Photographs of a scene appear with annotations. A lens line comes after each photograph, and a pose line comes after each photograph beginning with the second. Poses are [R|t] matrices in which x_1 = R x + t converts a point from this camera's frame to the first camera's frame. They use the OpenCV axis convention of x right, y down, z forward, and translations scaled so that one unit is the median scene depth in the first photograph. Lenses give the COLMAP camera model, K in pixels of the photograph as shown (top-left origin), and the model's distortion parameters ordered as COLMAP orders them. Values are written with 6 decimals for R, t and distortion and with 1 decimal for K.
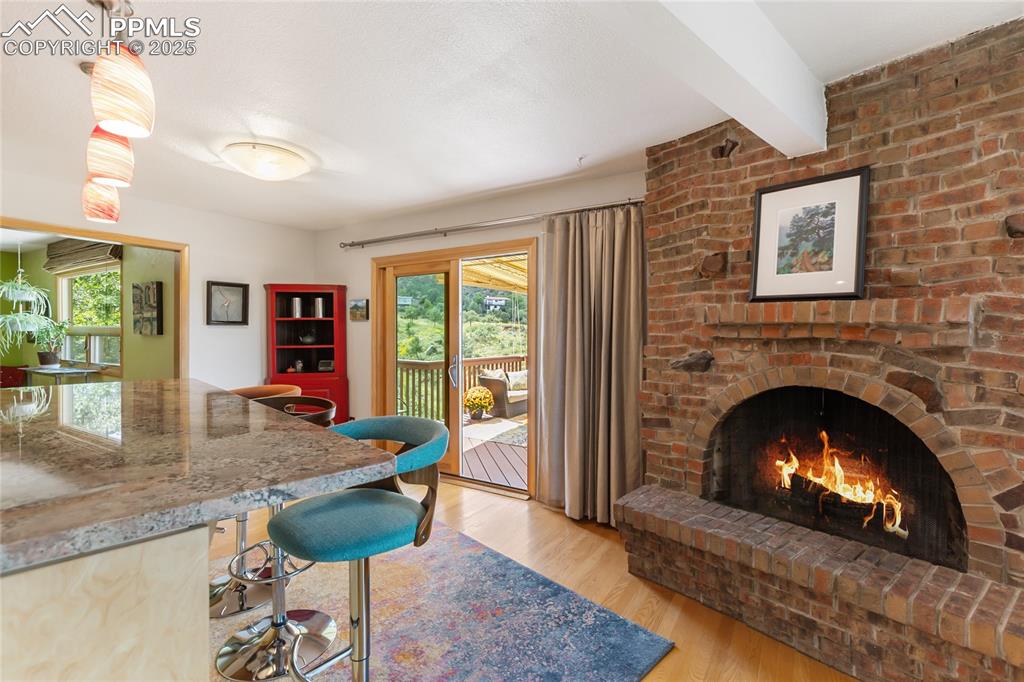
lens RADIAL K [[462.2, 0, 513.7], [0, 462.2, 335.1], [0, 0, 1]] dist [0.001384, -0.000420]
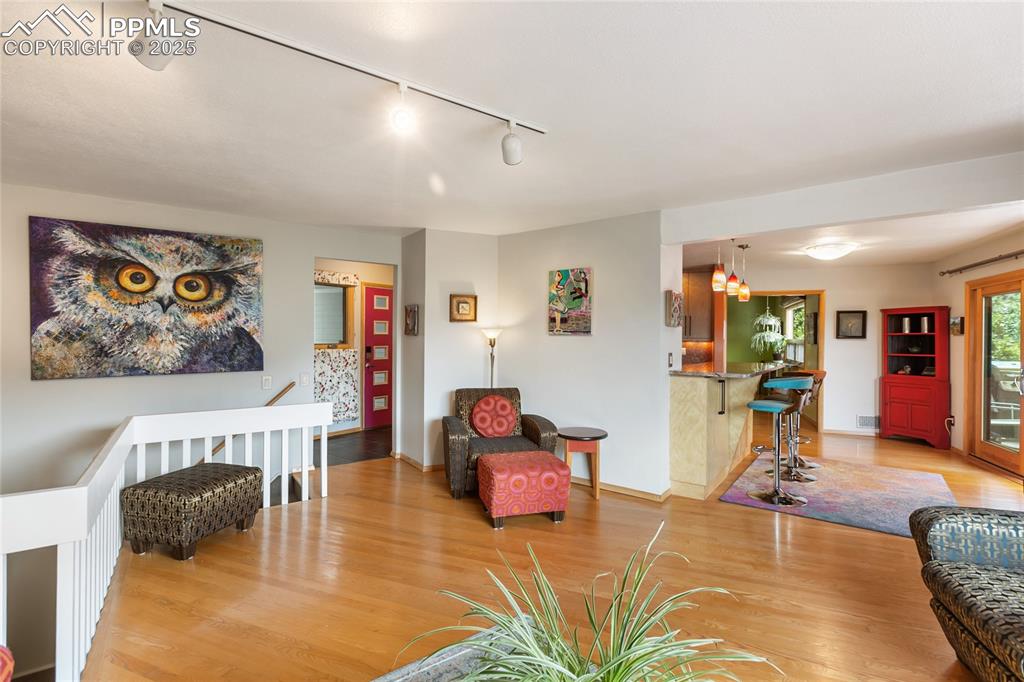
lens RADIAL K [[462.2, 0, 513.7], [0, 462.2, 335.1], [0, 0, 1]] dist [0.001384, -0.000420]
pose [[0.165141, -0.006409, -0.986249, 0.648982], [-0.017561, 0.999801, -0.009437, 0.000471], [0.986114, 0.018878, 0.164996, -0.320732]]
